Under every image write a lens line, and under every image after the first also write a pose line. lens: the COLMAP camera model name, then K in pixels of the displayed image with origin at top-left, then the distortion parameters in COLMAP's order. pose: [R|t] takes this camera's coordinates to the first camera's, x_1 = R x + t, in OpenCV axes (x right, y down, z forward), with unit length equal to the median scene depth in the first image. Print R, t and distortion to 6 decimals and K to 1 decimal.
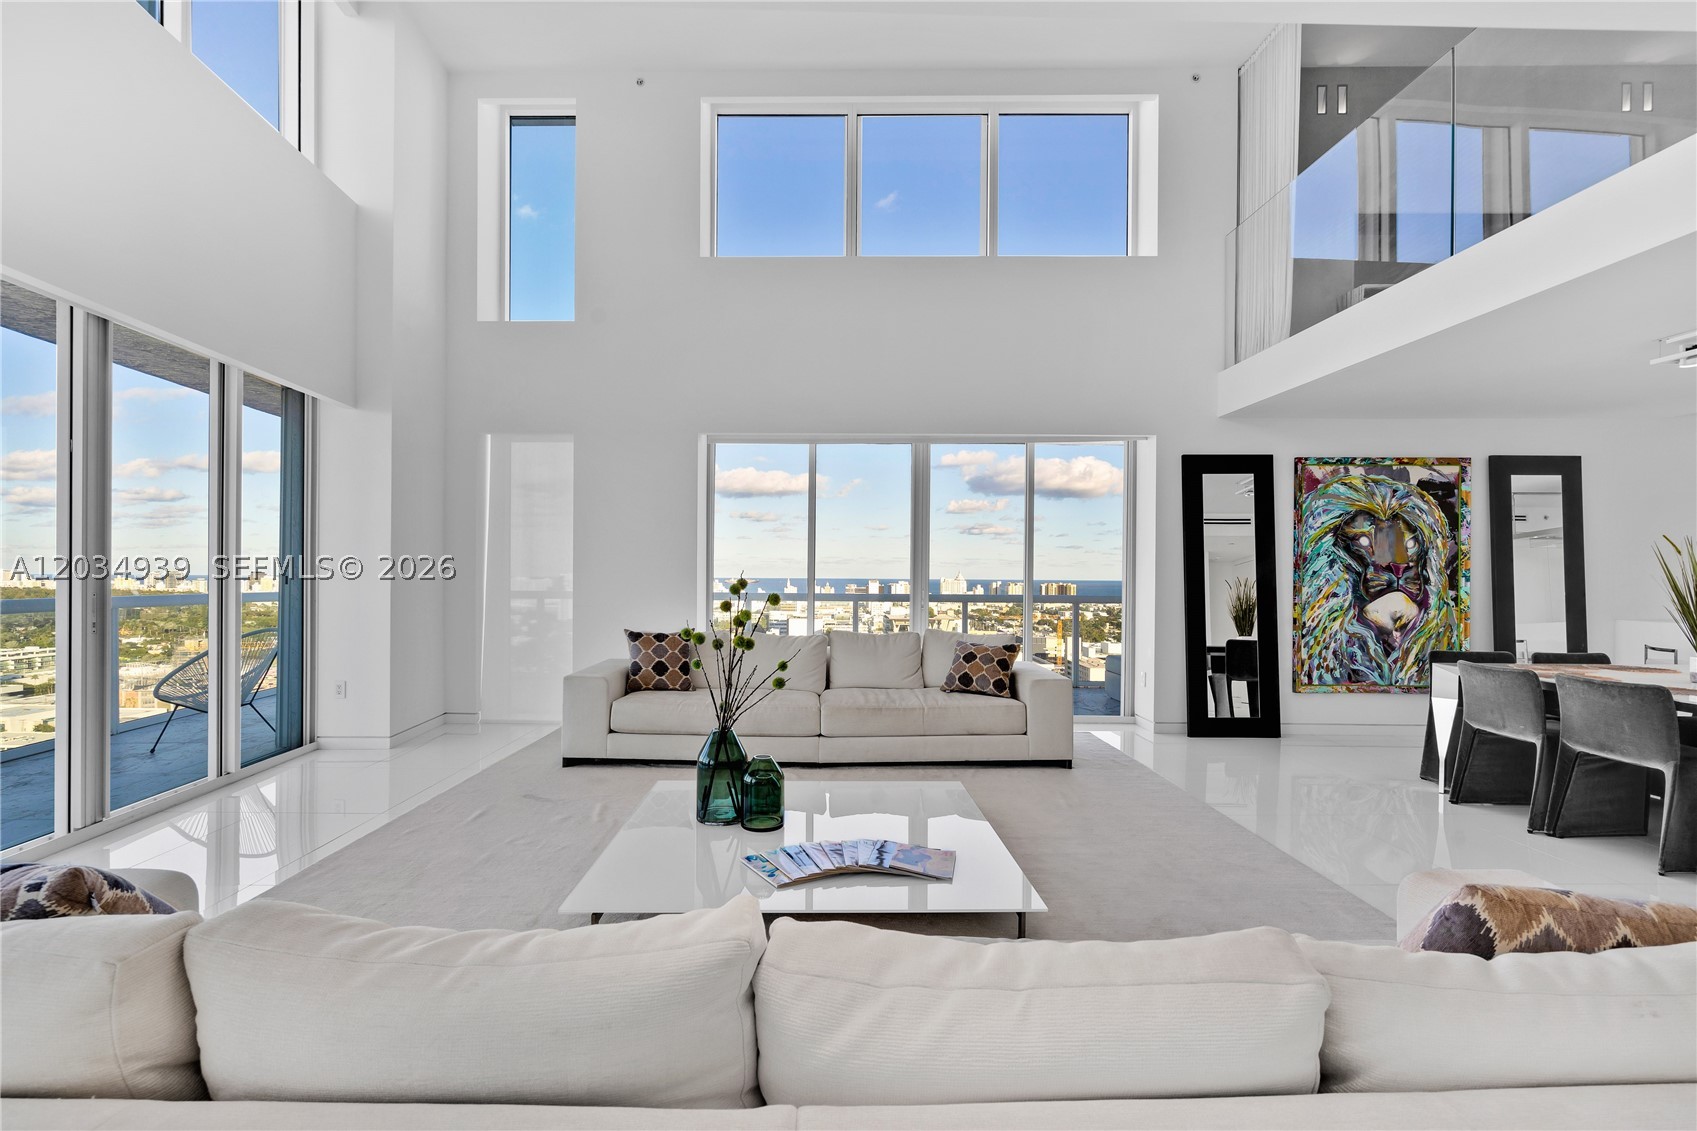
lens RADIAL K [[769.2, 0, 818.7], [0, 769.2, 575.9], [0, 0, 1]] dist [-0.003456, -0.000124]
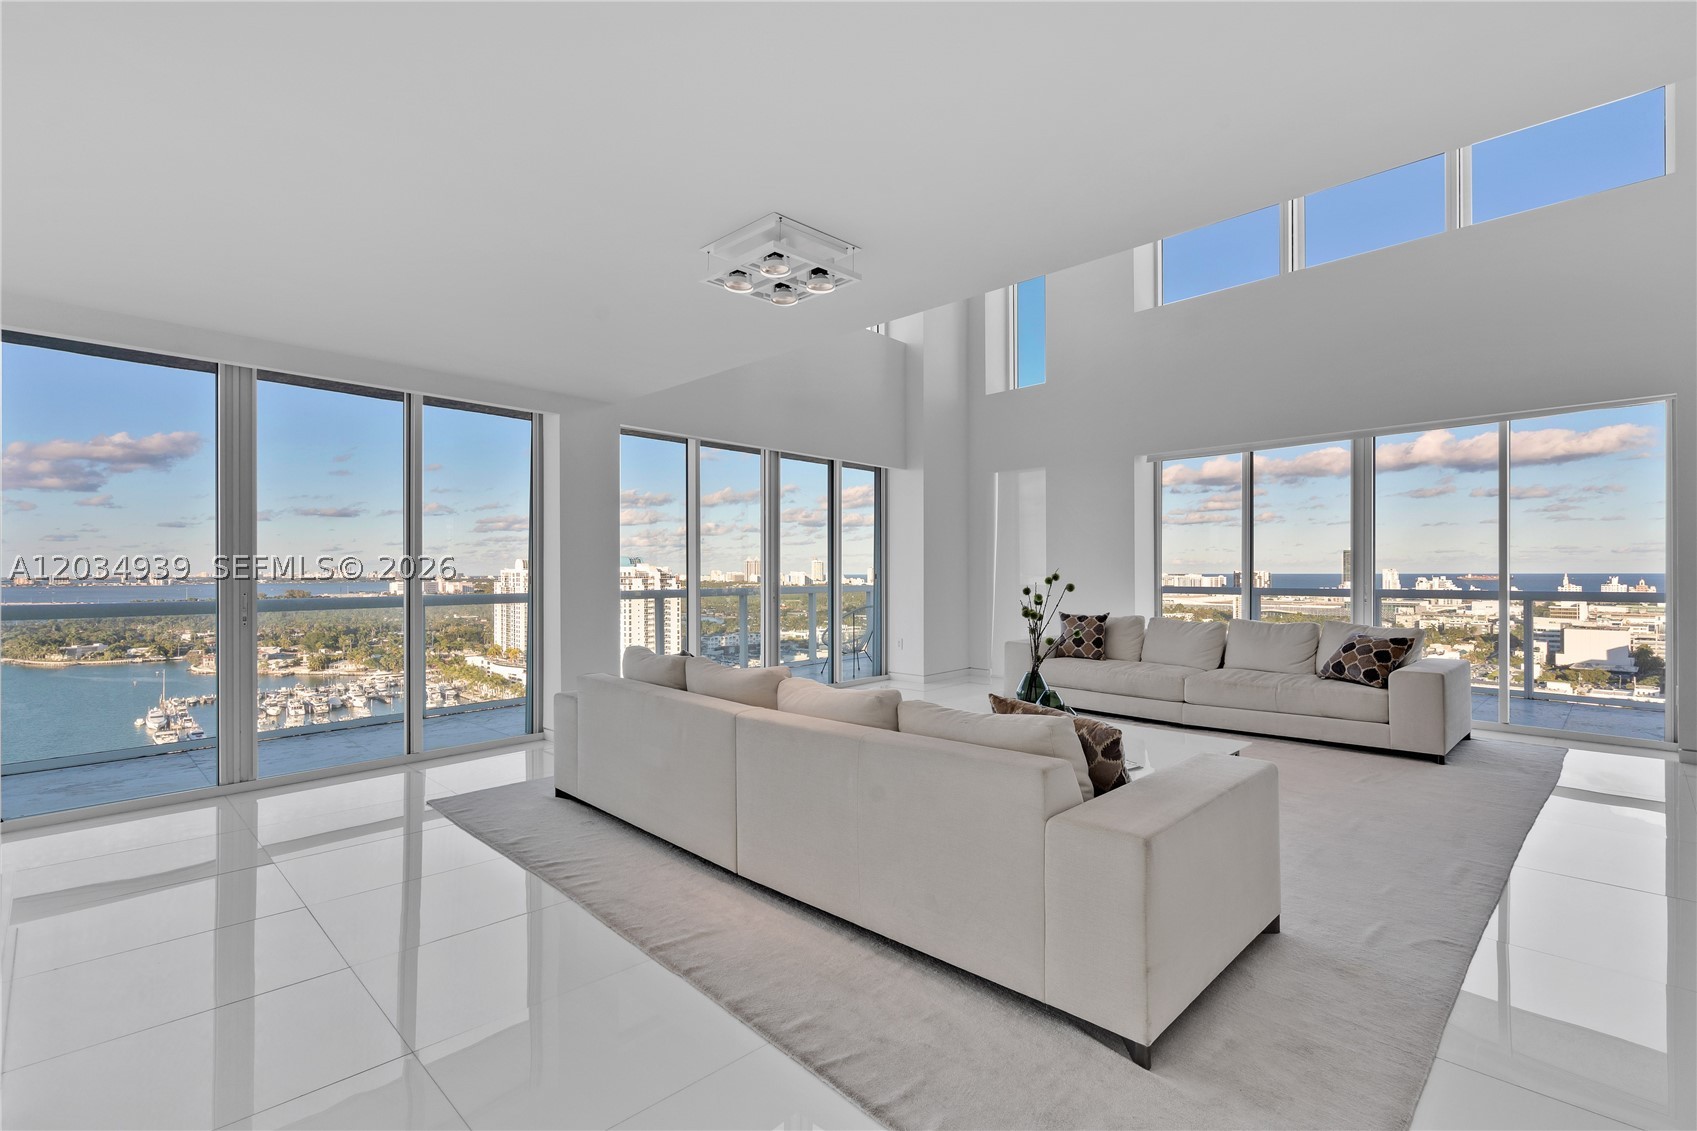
lens RADIAL K [[769.2, 0, 835.9], [0, 769.2, 563.9], [0, 0, 1]] dist [-0.003456, -0.000124]
pose [[0.687752, -0.016596, -0.725756, 0.462996], [0.007457, 0.999847, -0.015798, 0.003489], [0.725907, 0.005454, 0.687771, -0.218296]]
